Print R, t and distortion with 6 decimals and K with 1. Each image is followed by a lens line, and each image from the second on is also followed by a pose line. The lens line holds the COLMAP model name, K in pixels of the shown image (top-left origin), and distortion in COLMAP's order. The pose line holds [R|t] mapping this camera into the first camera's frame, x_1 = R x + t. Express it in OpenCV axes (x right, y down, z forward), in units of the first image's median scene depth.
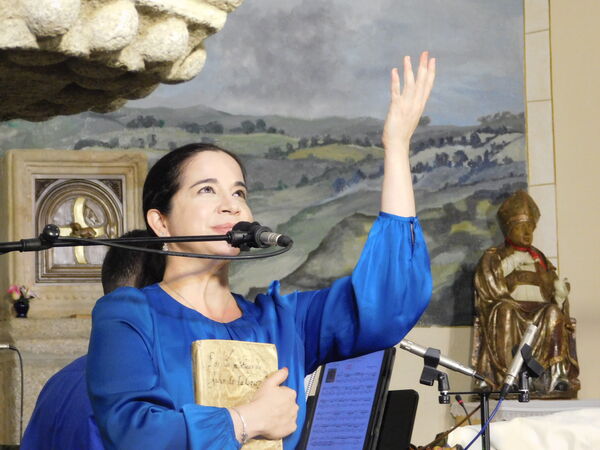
lens RADIAL K [[3017.5, 0, 298.1], [0, 3017.5, 228.8], [0, 0, 1]] dist [0.743179, 0.000000]
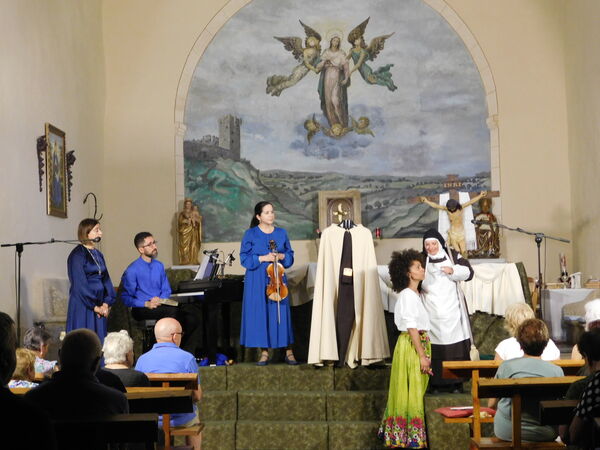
lens RADIAL K [[1198.6, 0, 302.1], [0, 1198.6, 224.6], [0, 0, 1]] dist [0.049132, 0.000000]
pose [[0.921025, -0.023069, -0.388819, 0.408834], [0.034647, 0.999140, 0.022791, -0.018358], [0.387958, -0.034463, 0.921032, -0.290969]]
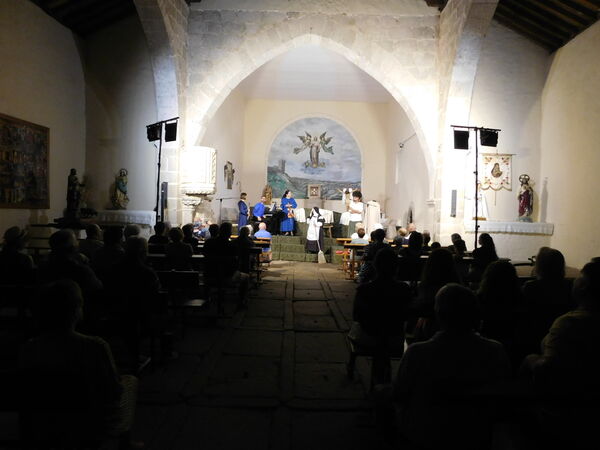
lens RADIAL K [[403.4, 0, 301.1], [0, 403.4, 219.7], [0, 0, 1]] dist [-0.007478, -0.001038]
pose [[0.918034, 0.055622, -0.392582, 0.468080], [-0.018631, 0.995069, 0.097418, -0.038973], [0.396065, -0.082119, 0.914543, -0.416805]]
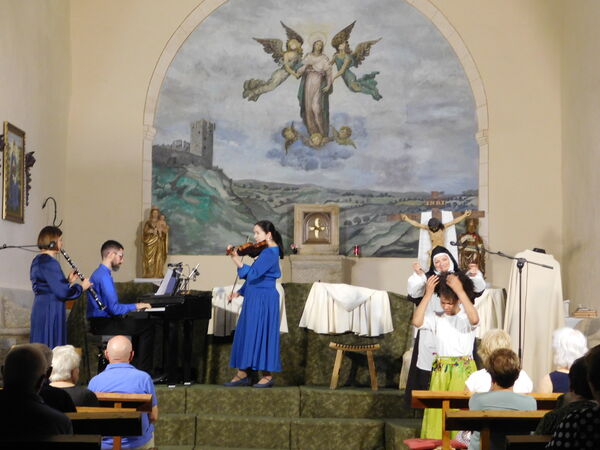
lens RADIAL K [[1289.5, 0, 301.9], [0, 1289.5, 226.8], [0, 0, 1]] dist [0.045437, 0.000000]
pose [[0.927198, 0.006066, -0.374521, 0.418789], [-0.000792, 0.999898, 0.014235, -0.019917], [0.374570, -0.012903, 0.927109, -0.298390]]
